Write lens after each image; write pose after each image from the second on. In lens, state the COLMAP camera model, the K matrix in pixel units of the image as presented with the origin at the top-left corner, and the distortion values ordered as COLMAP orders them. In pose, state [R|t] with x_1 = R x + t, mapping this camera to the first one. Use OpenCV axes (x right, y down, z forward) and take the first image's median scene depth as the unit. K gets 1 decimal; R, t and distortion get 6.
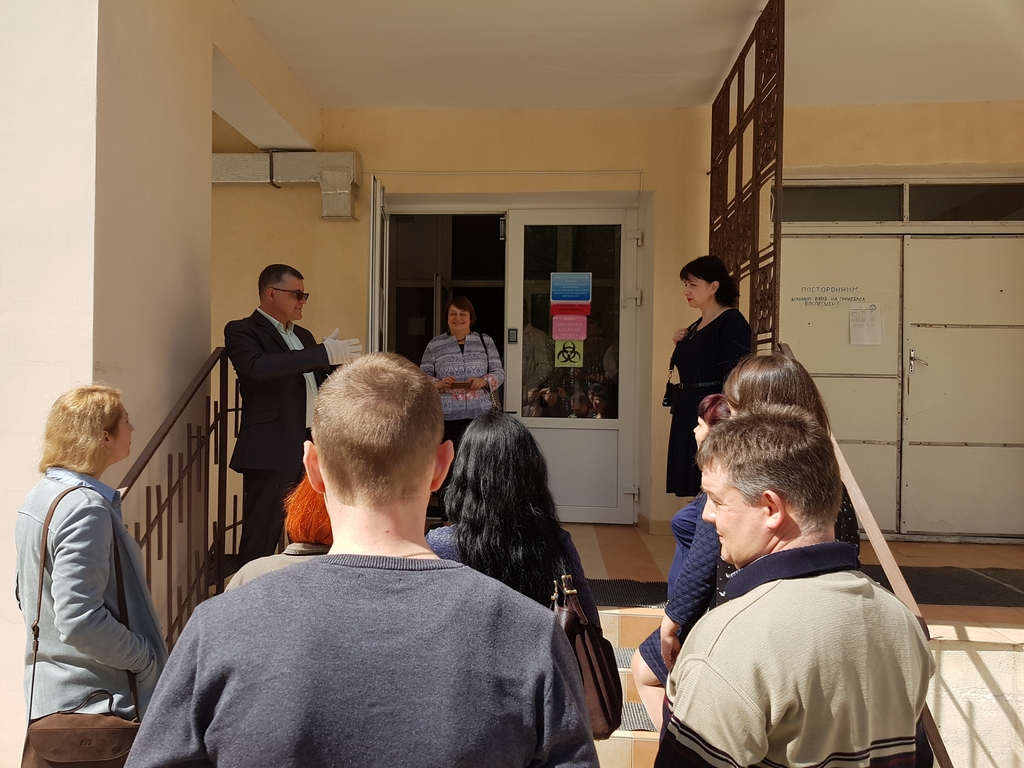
lens RADIAL K [[776.1, 0, 485.7], [0, 776.1, 374.8], [0, 0, 1]] dist [0.065104, -0.077929]
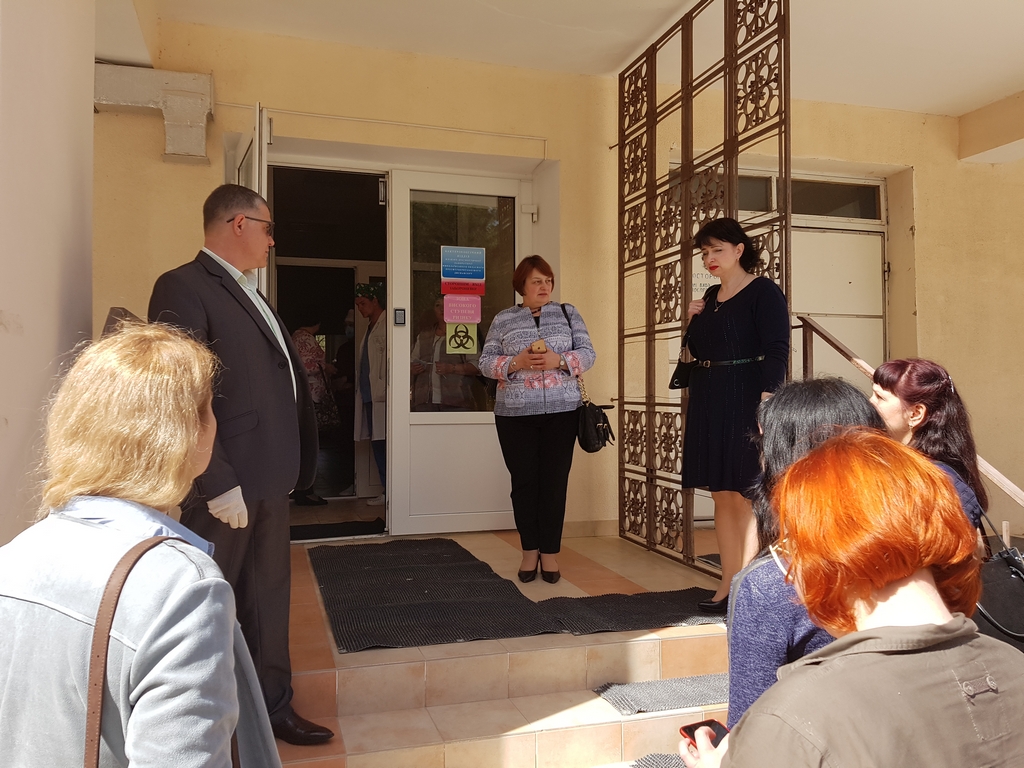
lens RADIAL K [[776.1, 0, 497.5], [0, 776.1, 361.5], [0, 0, 1]] dist [0.065104, -0.077929]
pose [[0.936141, -0.003559, 0.351606, -0.178584], [0.010297, 0.999797, -0.017295, 0.015725], [-0.351474, 0.019811, 0.935988, 0.176415]]
